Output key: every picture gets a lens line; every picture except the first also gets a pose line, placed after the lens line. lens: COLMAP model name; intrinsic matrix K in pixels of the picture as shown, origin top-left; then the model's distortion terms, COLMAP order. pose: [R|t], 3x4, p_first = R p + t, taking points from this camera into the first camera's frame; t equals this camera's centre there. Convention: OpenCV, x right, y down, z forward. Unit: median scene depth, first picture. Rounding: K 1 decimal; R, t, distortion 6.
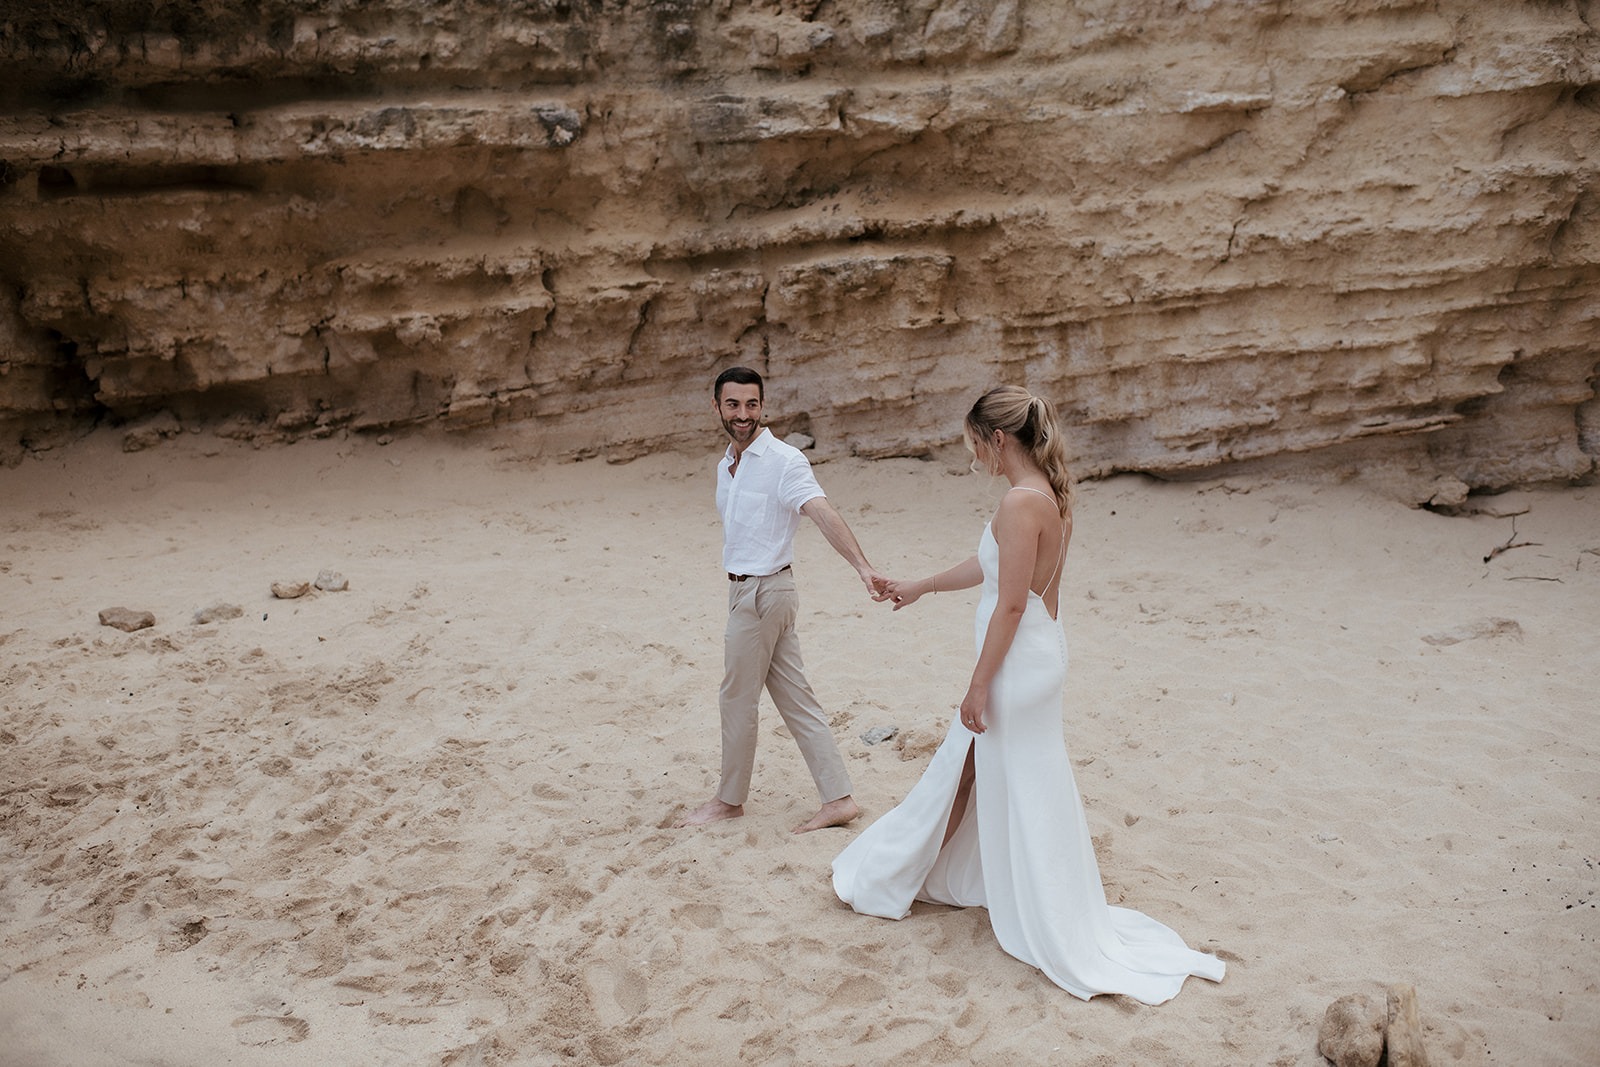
lens RADIAL K [[1560.7, 0, 800.0], [0, 1560.7, 533.5], [0, 0, 1]] dist [-0.097633, 0.090251]
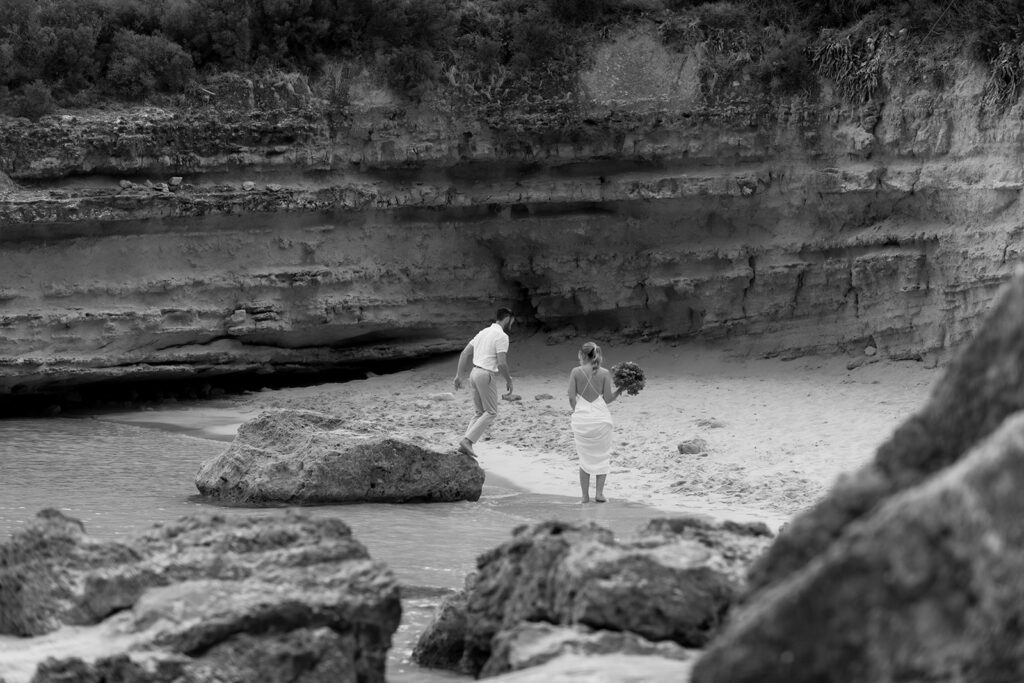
lens RADIAL K [[998.9, 0, 512.0], [0, 998.9, 341.5], [0, 0, 1]] dist [-0.097633, 0.090251]
pose [[0.891543, 0.039280, -0.451230, 0.140929], [-0.071833, 0.995886, -0.055235, 0.023976], [0.447204, 0.081658, 0.890697, -0.222765]]
